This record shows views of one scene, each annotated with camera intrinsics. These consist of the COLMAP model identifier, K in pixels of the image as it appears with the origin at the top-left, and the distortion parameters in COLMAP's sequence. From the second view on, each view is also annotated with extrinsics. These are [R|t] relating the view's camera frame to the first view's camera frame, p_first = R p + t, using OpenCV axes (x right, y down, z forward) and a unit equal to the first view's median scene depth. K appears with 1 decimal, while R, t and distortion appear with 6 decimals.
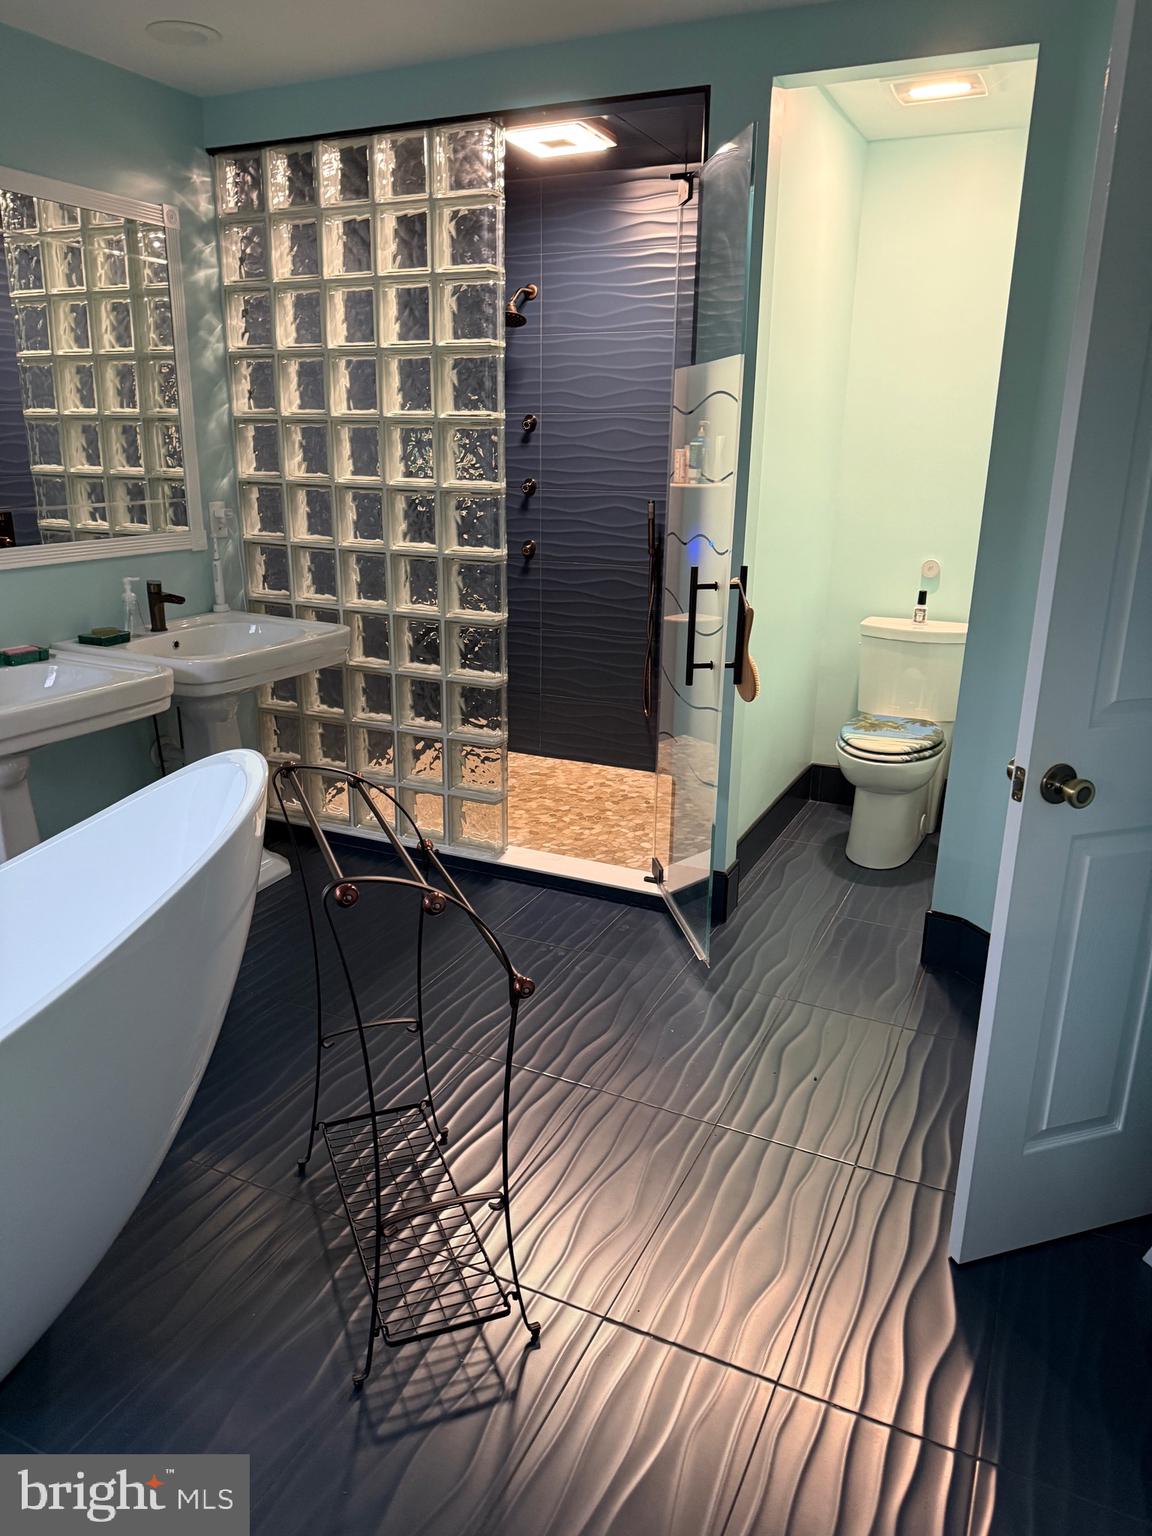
lens RADIAL K [[1095.2, 0, 561.8], [0, 1095.2, 788.1], [0, 0, 1]] dist [0.152319, -0.231002]
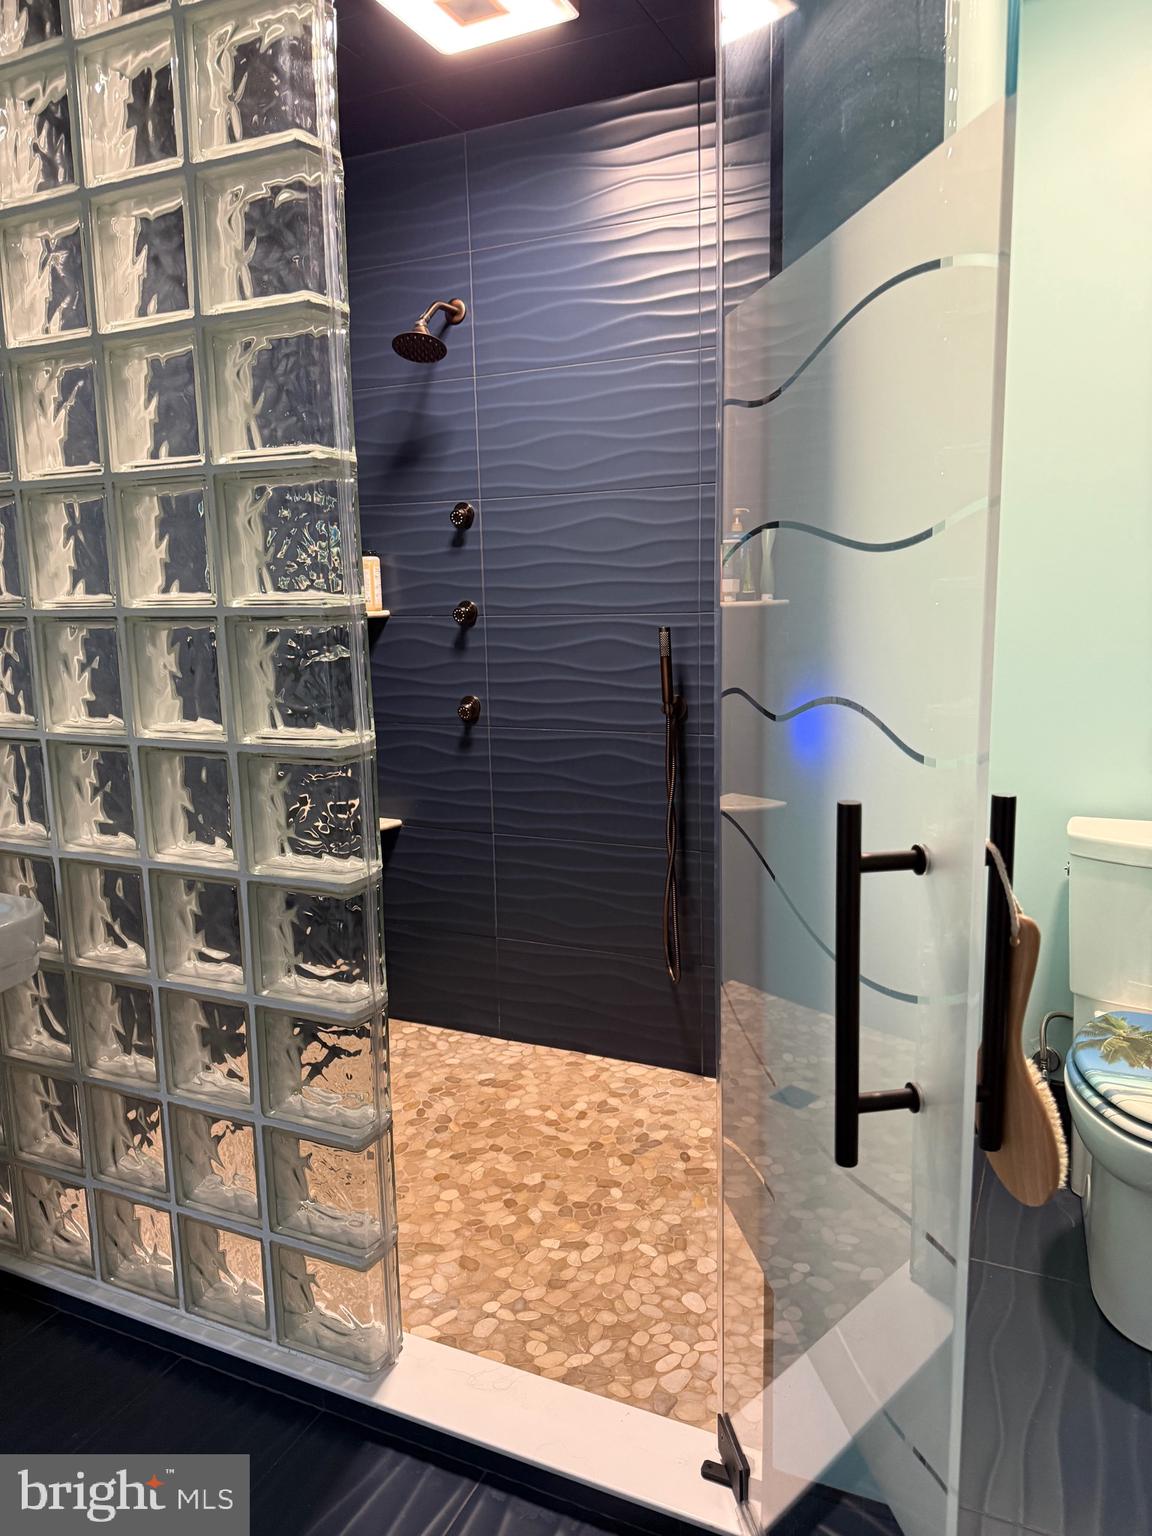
lens RADIAL K [[1073.8, 0, 576.0], [0, 1073.8, 768.0], [0, 0, 1]] dist [0.181263, -0.351098]
pose [[0.999336, -0.035131, 0.009669, 0.026226], [0.036120, 0.990061, -0.135920, -0.111449], [-0.004798, 0.136179, 0.990673, 0.450773]]
